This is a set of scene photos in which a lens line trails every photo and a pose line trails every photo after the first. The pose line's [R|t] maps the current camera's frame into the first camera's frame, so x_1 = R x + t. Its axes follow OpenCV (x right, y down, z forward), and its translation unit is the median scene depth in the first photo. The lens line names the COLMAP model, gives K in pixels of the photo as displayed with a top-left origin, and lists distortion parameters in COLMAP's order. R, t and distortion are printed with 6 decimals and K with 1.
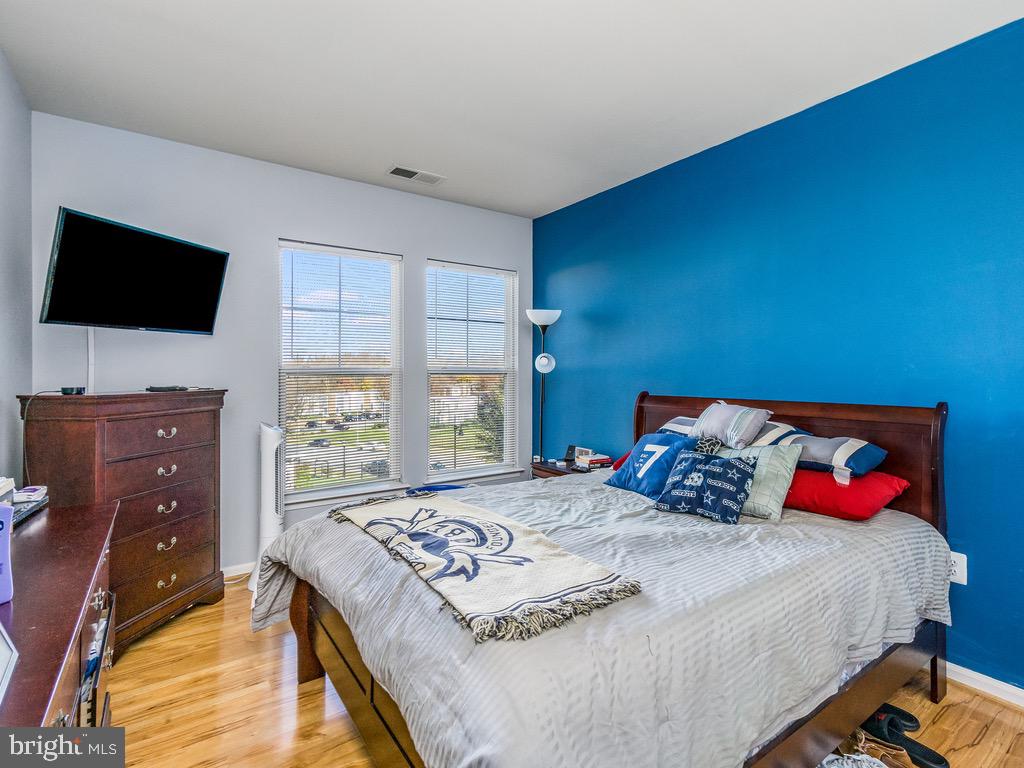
lens RADIAL K [[510.3, 0, 510.0], [0, 510.3, 381.1], [0, 0, 1]] dist [-0.004706, 0.000825]
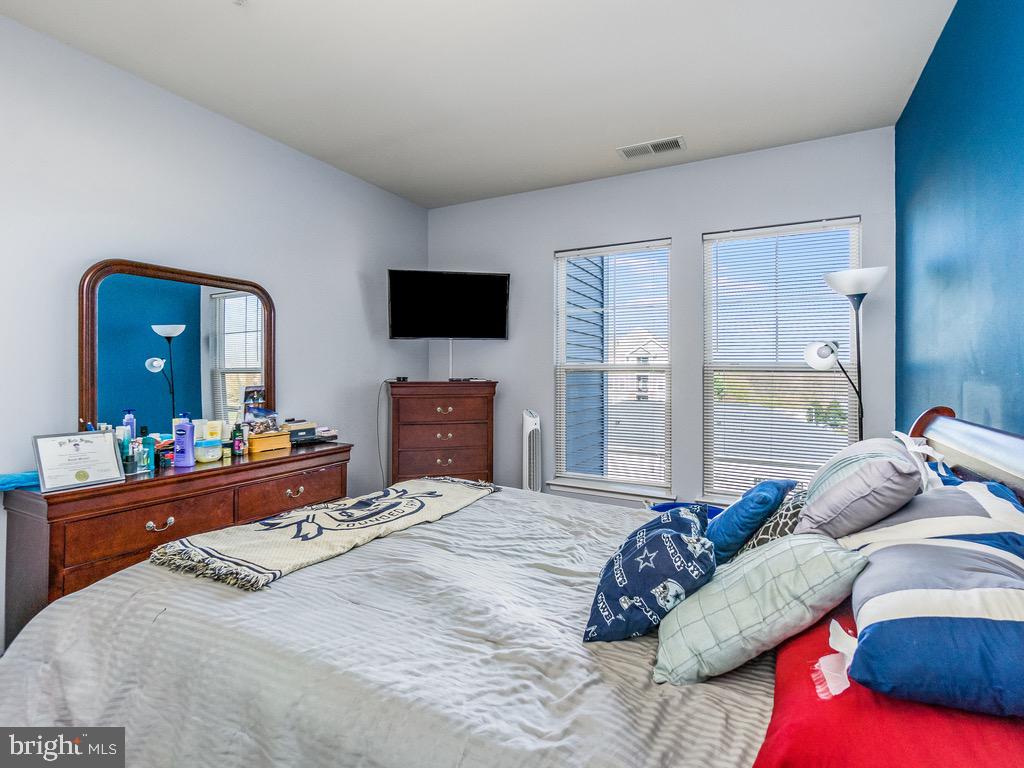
lens RADIAL K [[510.3, 0, 510.0], [0, 510.3, 381.1], [0, 0, 1]] dist [-0.004706, 0.000825]
pose [[0.443349, 0.022959, -0.896055, 0.888517], [-0.022372, 0.999644, 0.014545, -0.006114], [0.896070, 0.013598, 0.443704, 0.673133]]
